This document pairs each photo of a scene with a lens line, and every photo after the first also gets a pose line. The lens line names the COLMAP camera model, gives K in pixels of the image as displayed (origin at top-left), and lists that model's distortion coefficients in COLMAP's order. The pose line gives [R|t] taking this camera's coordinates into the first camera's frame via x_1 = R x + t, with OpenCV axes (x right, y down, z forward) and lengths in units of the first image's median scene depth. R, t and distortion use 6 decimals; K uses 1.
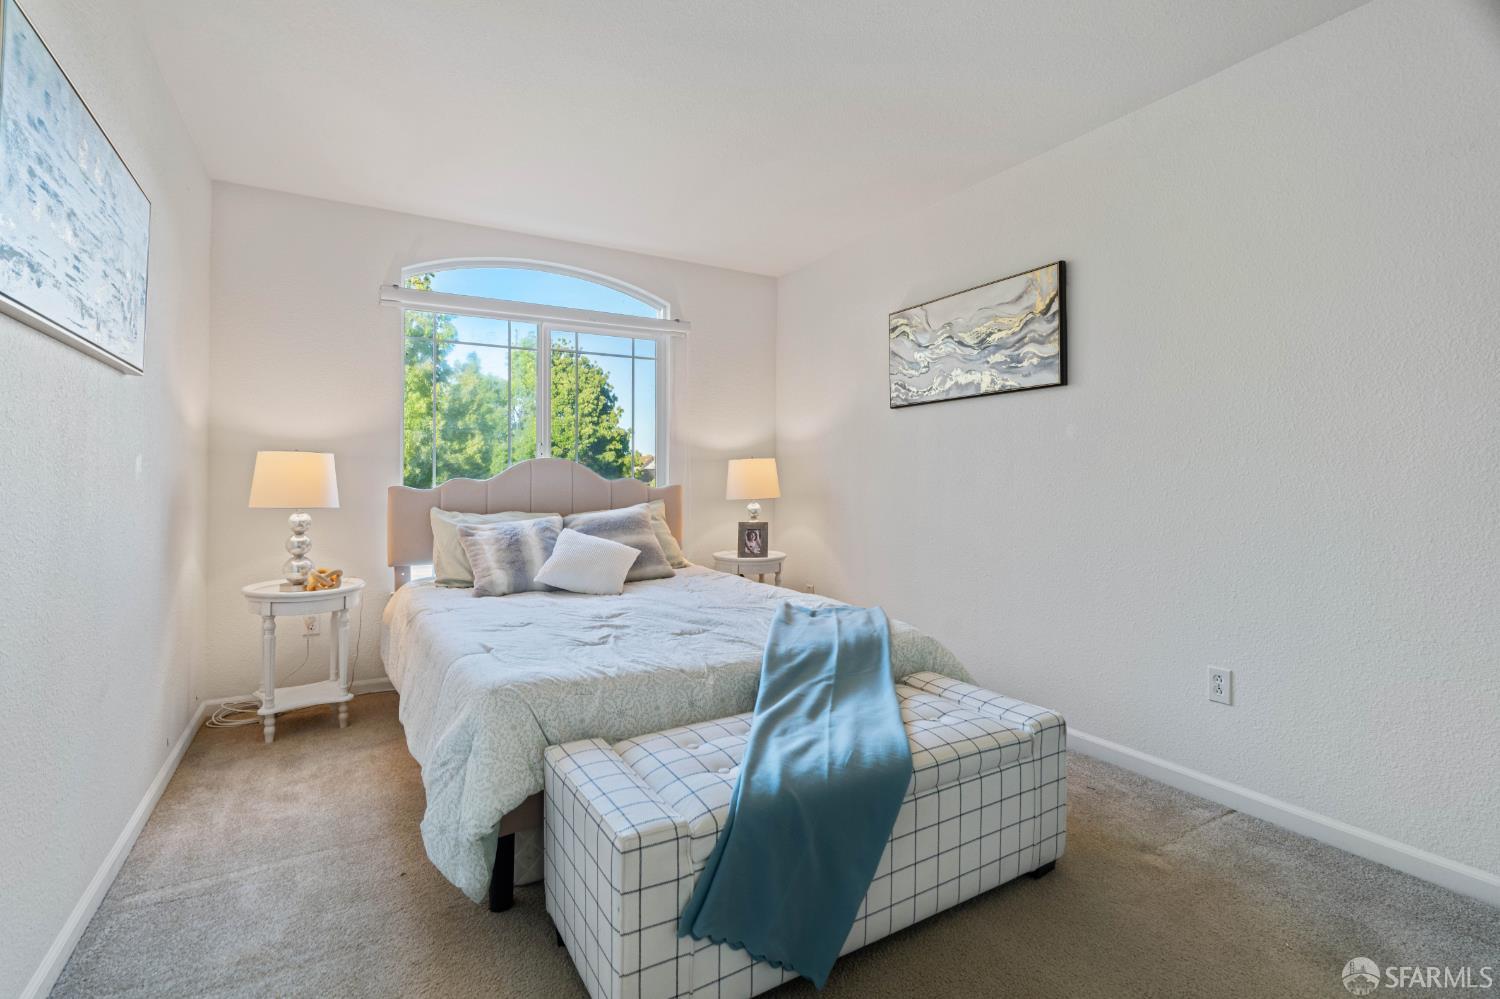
lens RADIAL K [[683.6, 0, 756.9], [0, 683.6, 472.6], [0, 0, 1]] dist [-0.004588, 0.001762]
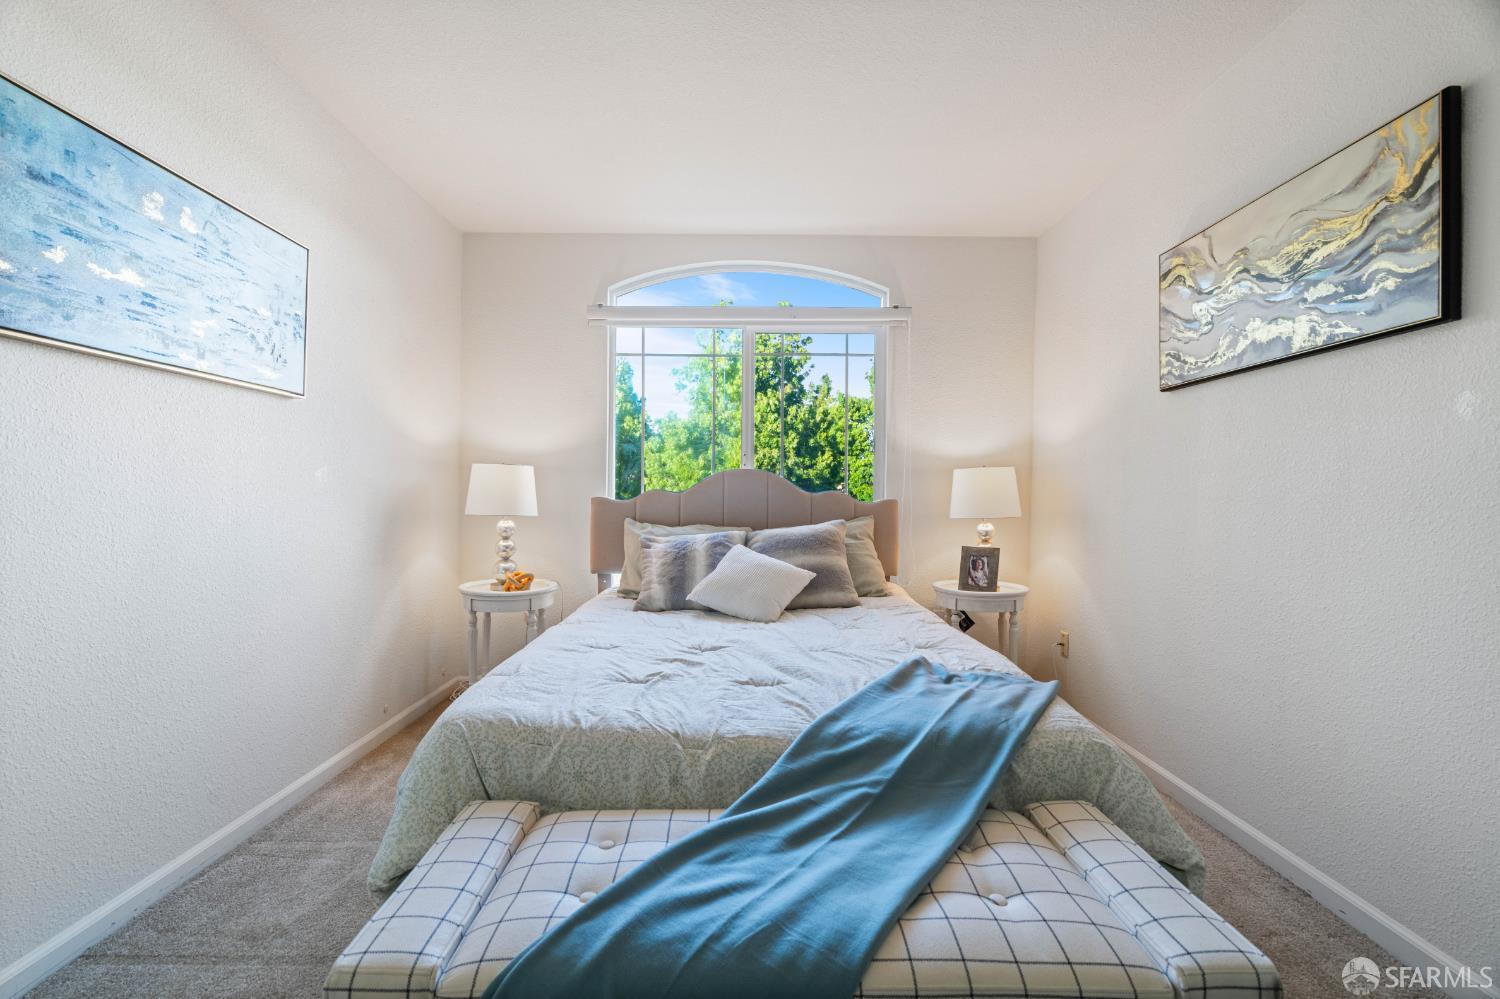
lens RADIAL K [[683.6, 0, 747.5], [0, 683.6, 498.4], [0, 0, 1]] dist [-0.004588, 0.001762]
pose [[0.863687, 0.011148, -0.503906, 0.218255], [-0.003103, 0.999854, 0.016801, 0.004306], [0.504020, -0.012947, 0.863595, 0.230980]]
